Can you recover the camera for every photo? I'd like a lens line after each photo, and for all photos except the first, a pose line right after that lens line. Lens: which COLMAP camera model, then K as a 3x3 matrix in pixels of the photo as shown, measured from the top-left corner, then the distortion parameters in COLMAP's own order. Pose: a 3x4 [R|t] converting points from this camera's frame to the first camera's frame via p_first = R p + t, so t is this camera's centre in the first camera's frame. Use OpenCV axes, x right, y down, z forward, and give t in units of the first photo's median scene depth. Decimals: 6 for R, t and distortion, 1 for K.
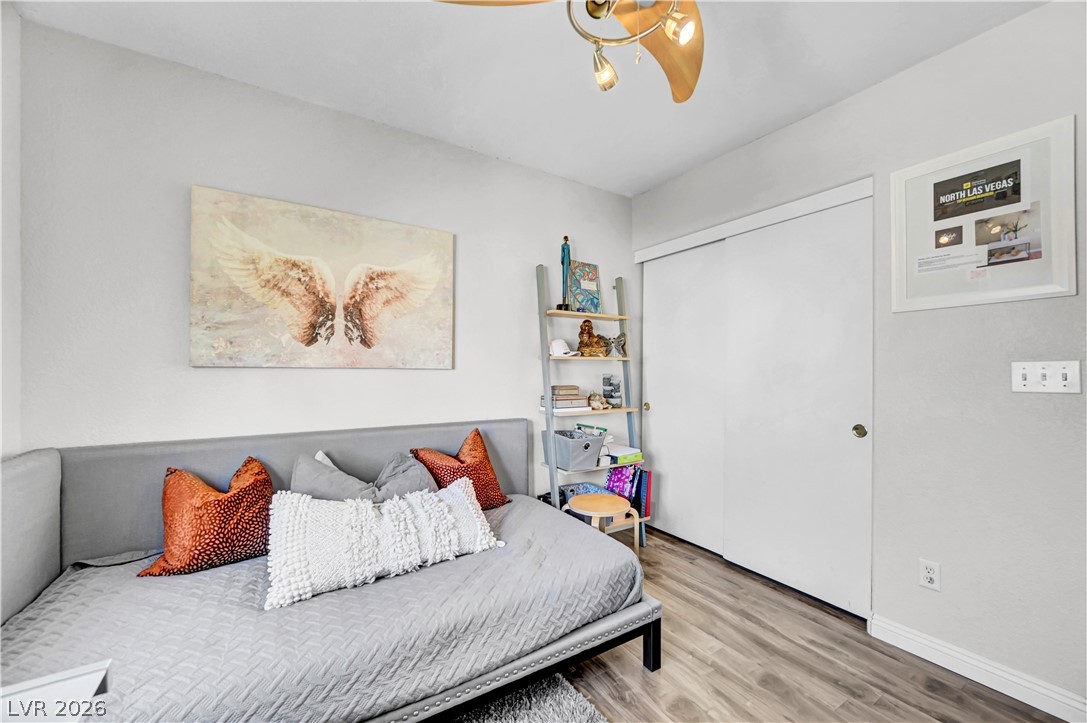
lens RADIAL K [[431.1, 0, 548.4], [0, 431.1, 370.7], [0, 0, 1]] dist [0.000331, 0.001094]
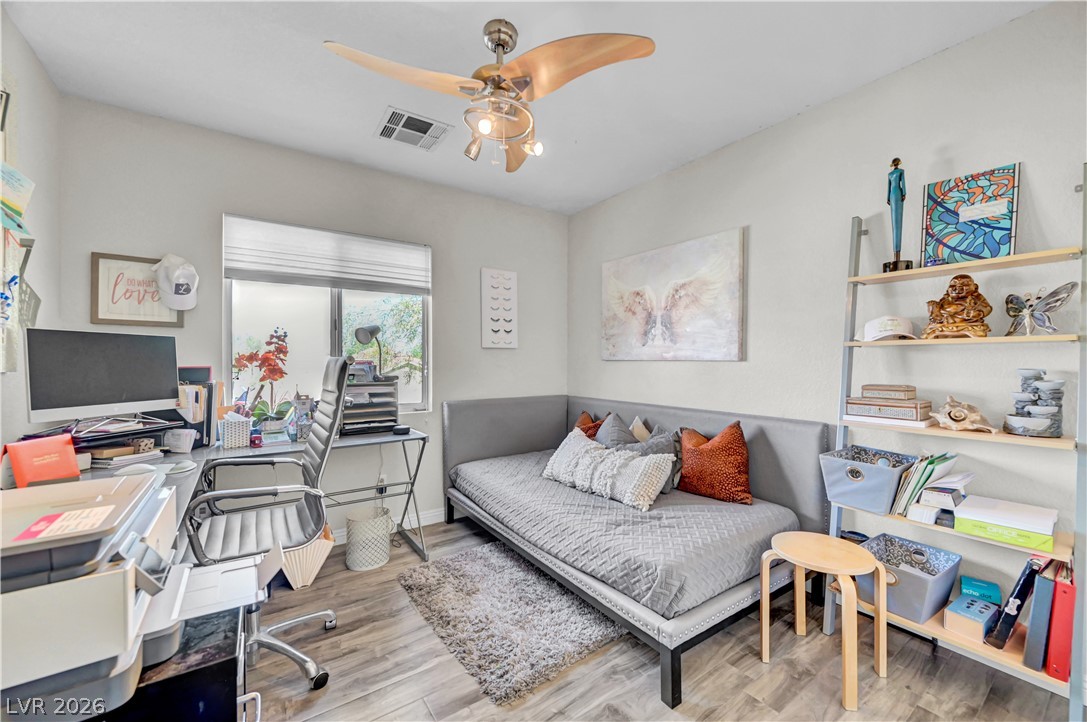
lens RADIAL K [[431.1, 0, 550.6], [0, 431.1, 362.2], [0, 0, 1]] dist [0.000331, 0.001094]
pose [[0.053492, 0.006305, -0.998548, 0.843449], [0.009140, 0.999935, 0.006804, -0.011887], [0.998526, -0.009491, 0.053431, 0.541445]]
